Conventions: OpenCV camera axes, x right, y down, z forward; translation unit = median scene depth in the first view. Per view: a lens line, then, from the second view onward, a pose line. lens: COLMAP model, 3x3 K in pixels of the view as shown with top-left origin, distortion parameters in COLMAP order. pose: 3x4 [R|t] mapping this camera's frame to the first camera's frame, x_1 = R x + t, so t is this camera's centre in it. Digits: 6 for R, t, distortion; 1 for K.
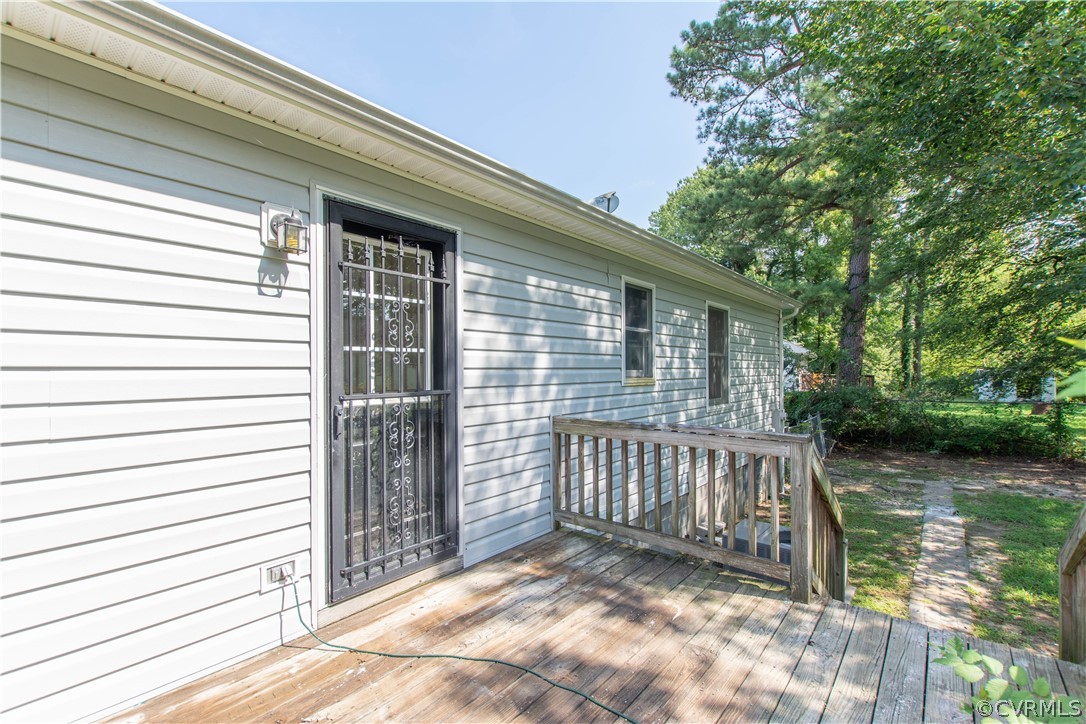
lens RADIAL K [[482.7, 0, 546.4], [0, 482.7, 365.7], [0, 0, 1]] dist [-0.002268, -0.001565]
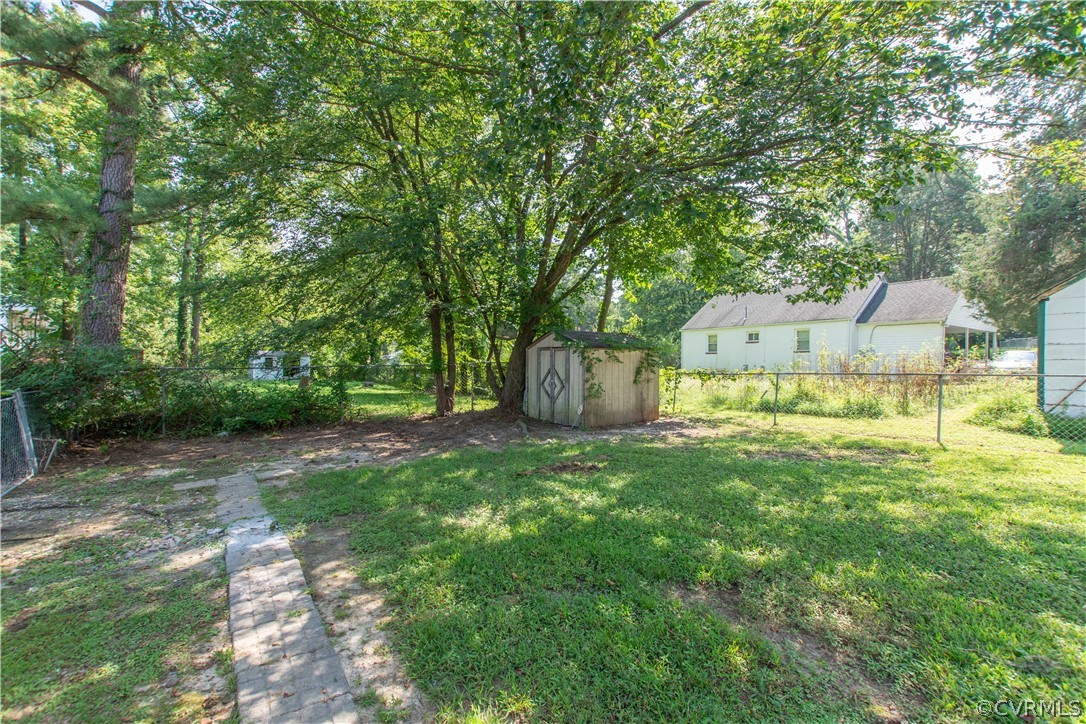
lens RADIAL K [[482.7, 0, 546.5], [0, 482.7, 361.7], [0, 0, 1]] dist [-0.002268, -0.001565]
pose [[0.277911, -0.006508, 0.960585, 0.297050], [-0.007111, 0.999936, 0.008832, 0.074914], [-0.960580, -0.009285, 0.277847, 0.408783]]
